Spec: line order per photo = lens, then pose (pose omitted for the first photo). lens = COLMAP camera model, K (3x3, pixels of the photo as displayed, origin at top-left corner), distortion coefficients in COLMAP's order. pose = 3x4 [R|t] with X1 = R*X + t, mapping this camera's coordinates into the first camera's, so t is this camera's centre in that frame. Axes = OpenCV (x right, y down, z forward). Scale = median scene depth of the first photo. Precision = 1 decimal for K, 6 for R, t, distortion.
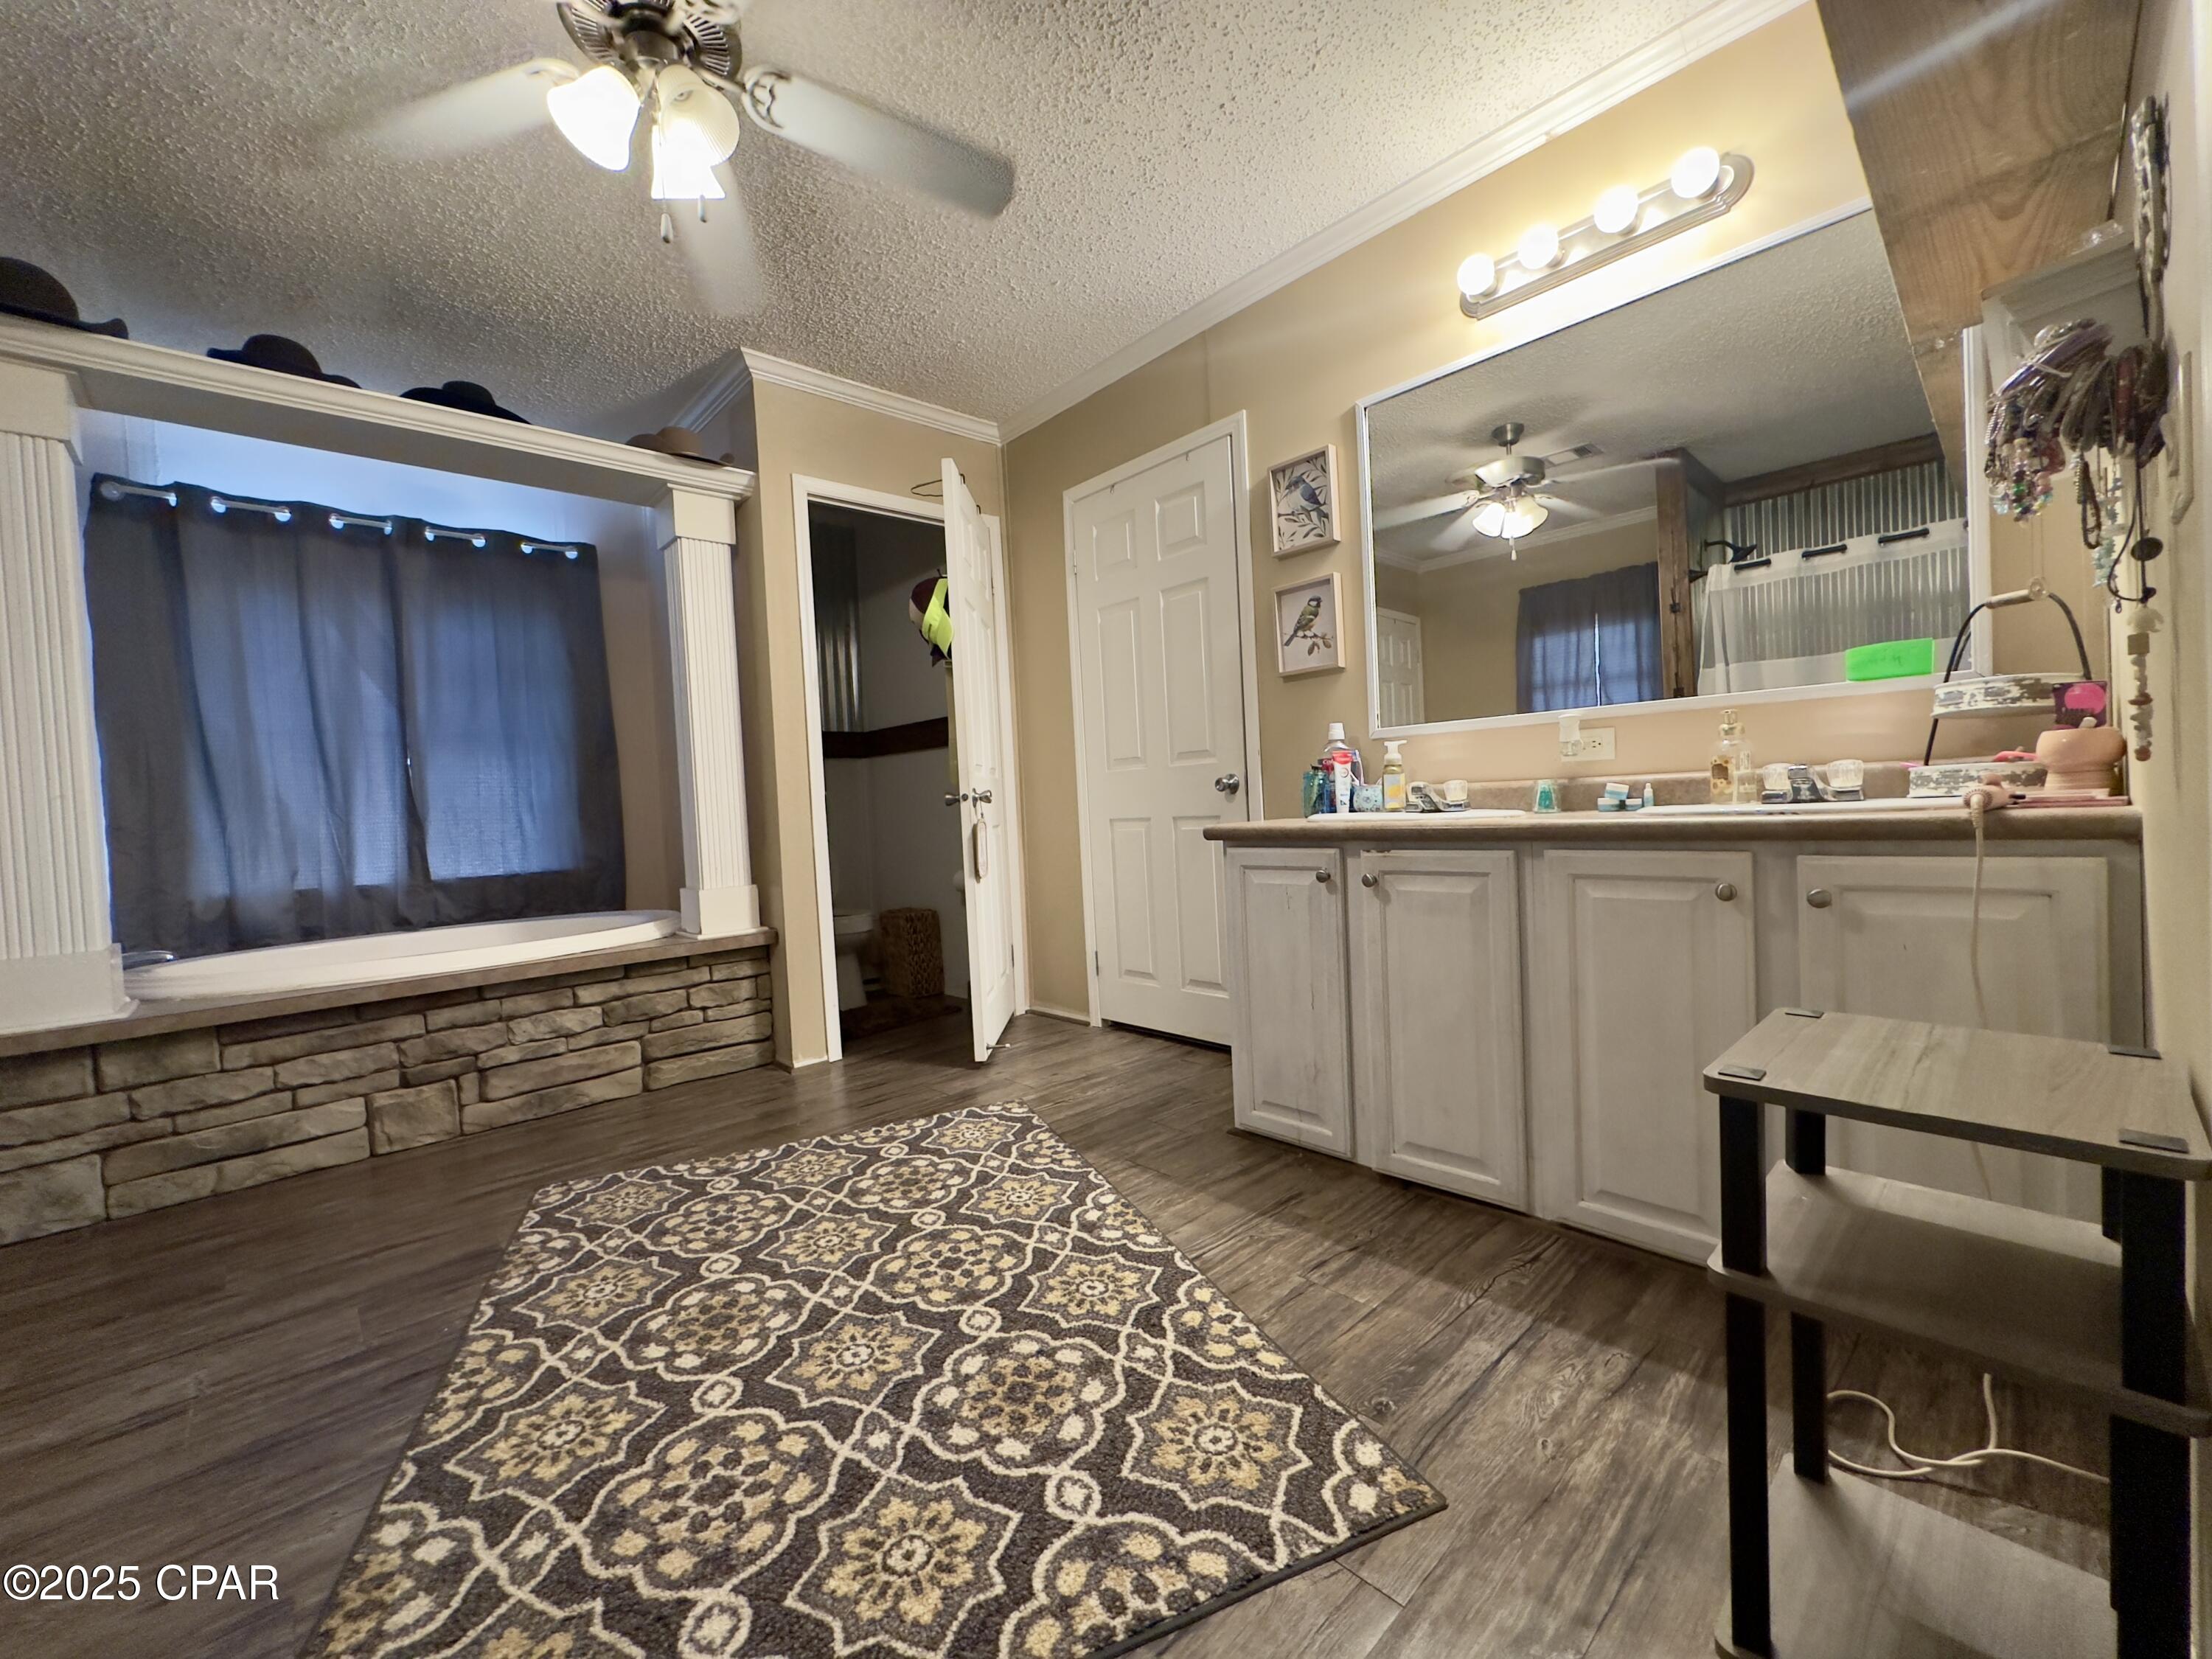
lens RADIAL K [[885.8, 0, 1105.5], [0, 885.8, 828.1], [0, 0, 1]] dist [-0.005765, 0.001431]
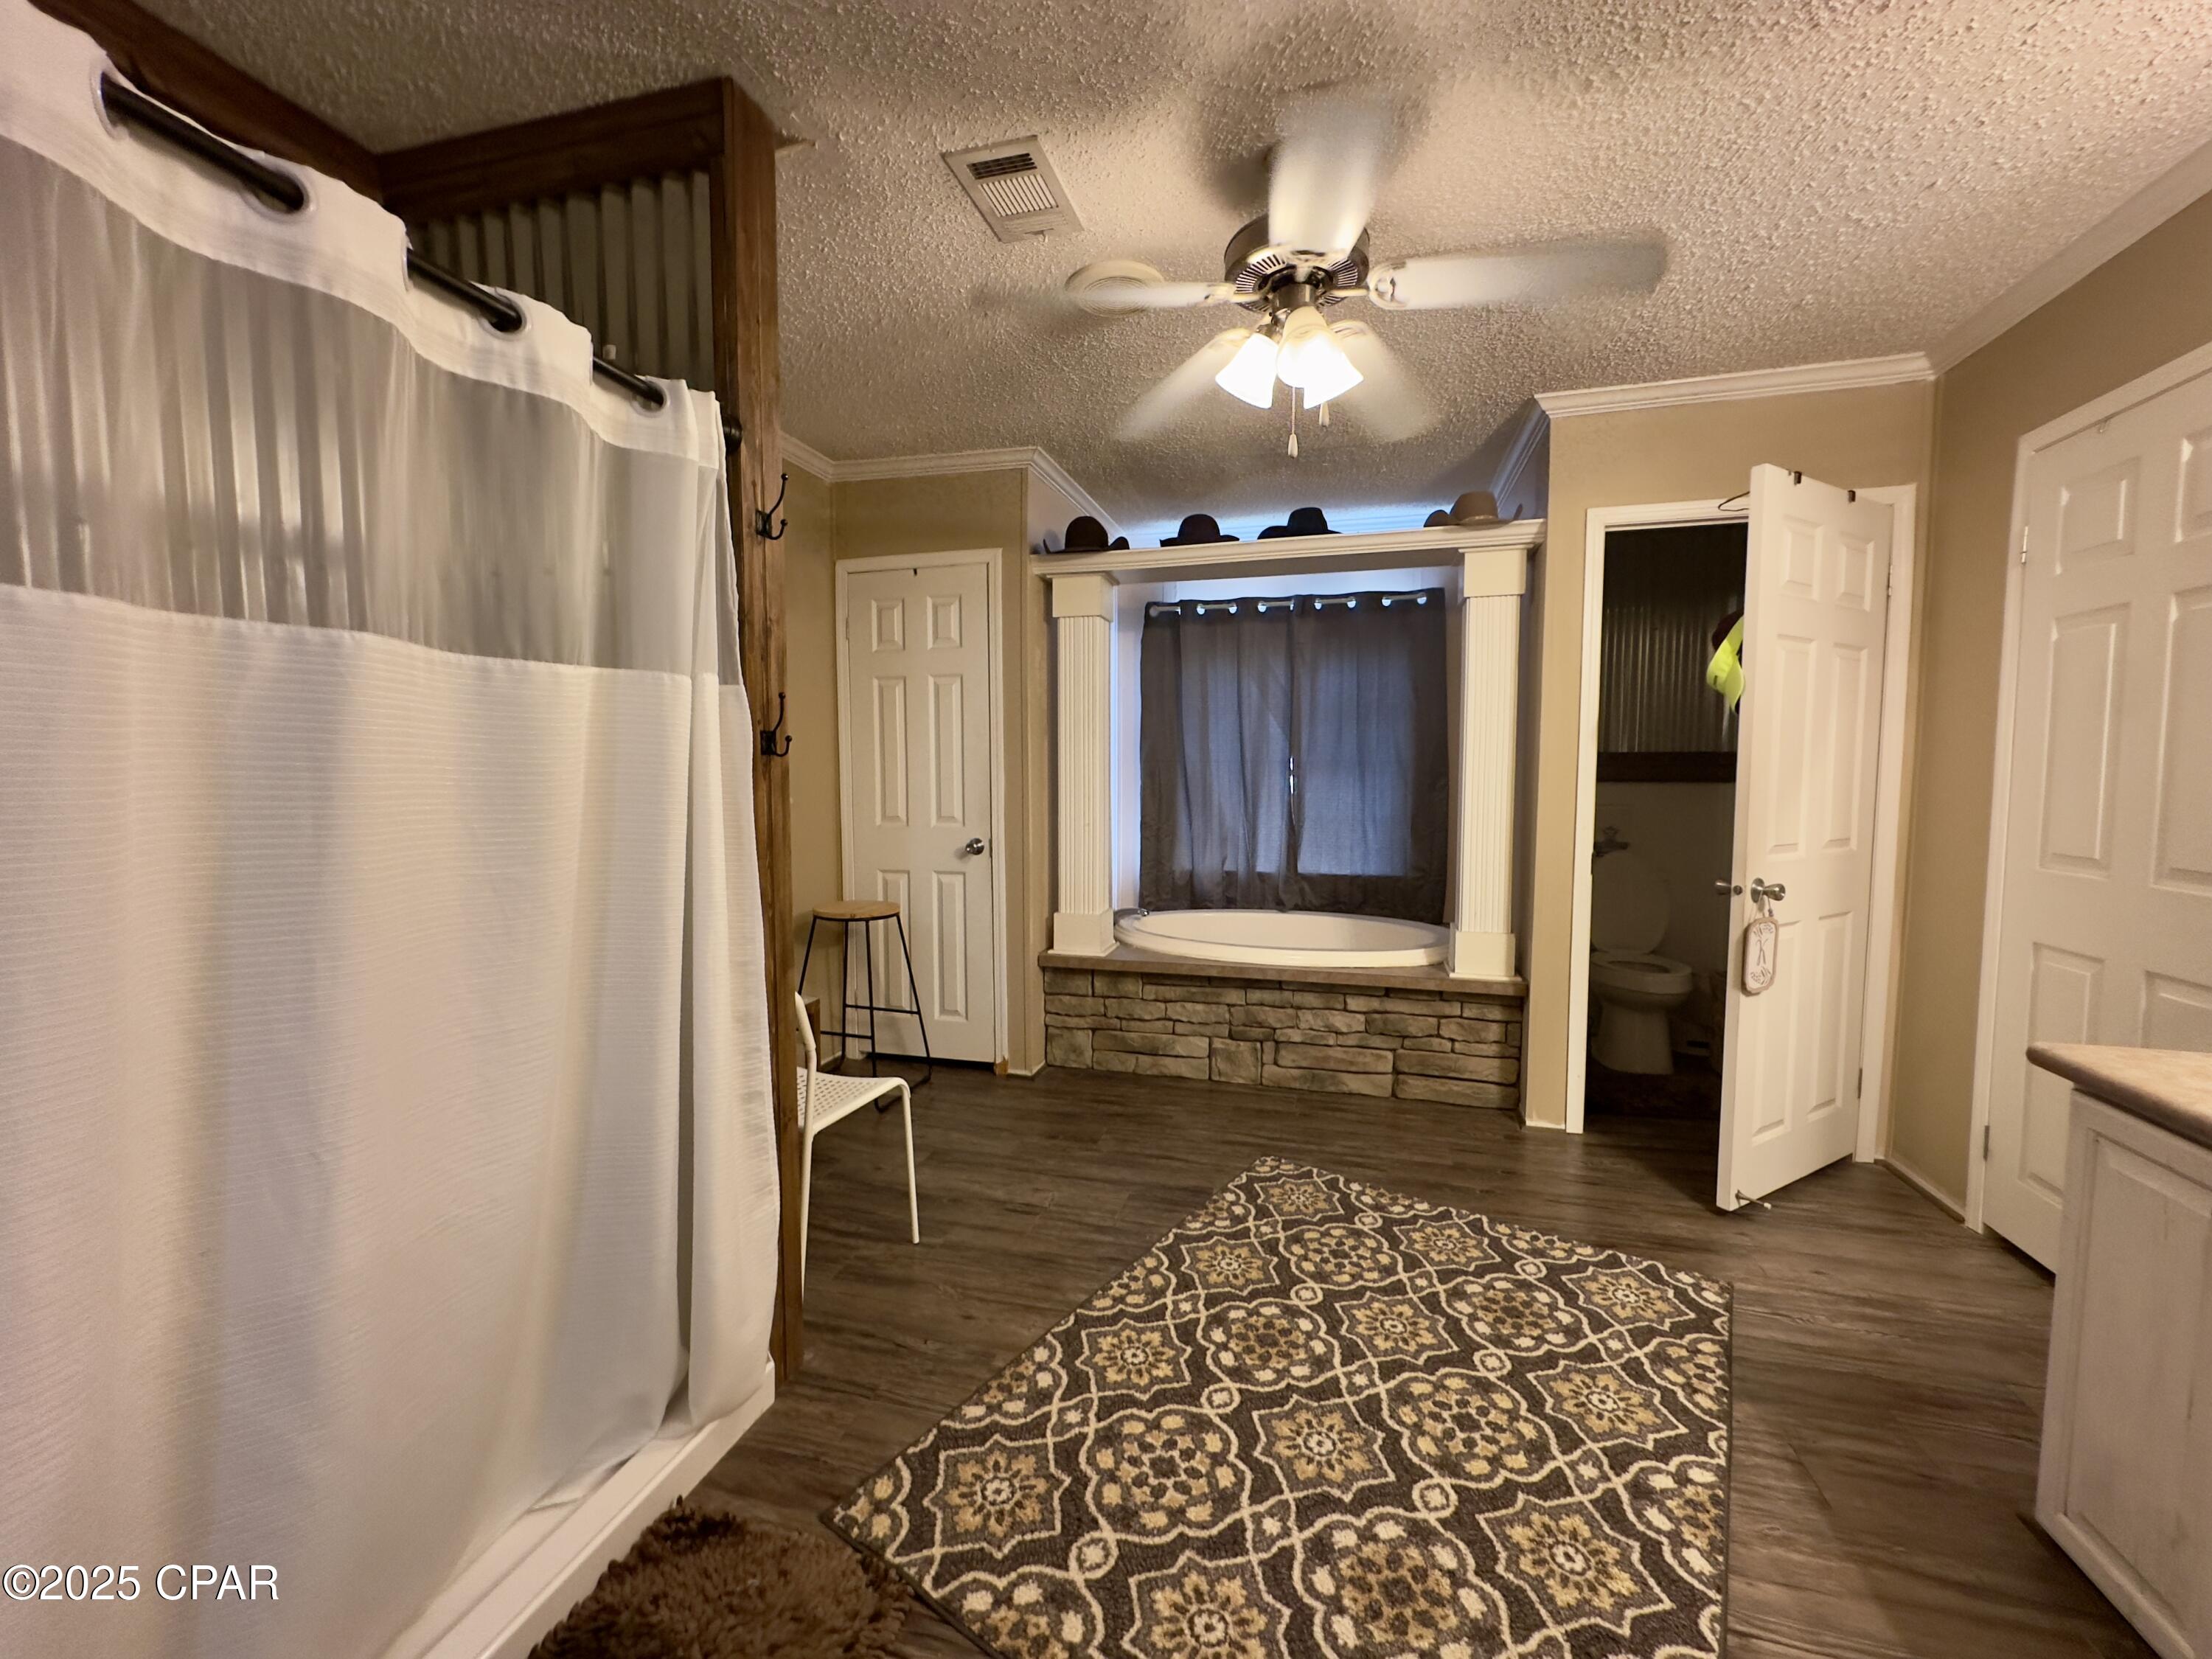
lens RADIAL K [[885.8, 0, 1105.5], [0, 885.8, 828.1], [0, 0, 1]] dist [-0.005765, 0.001431]
pose [[0.520179, 0.107990, -0.847203, 0.354514], [-0.049920, 0.994122, 0.096067, -0.226166], [0.852597, -0.007680, 0.522512, 0.135936]]
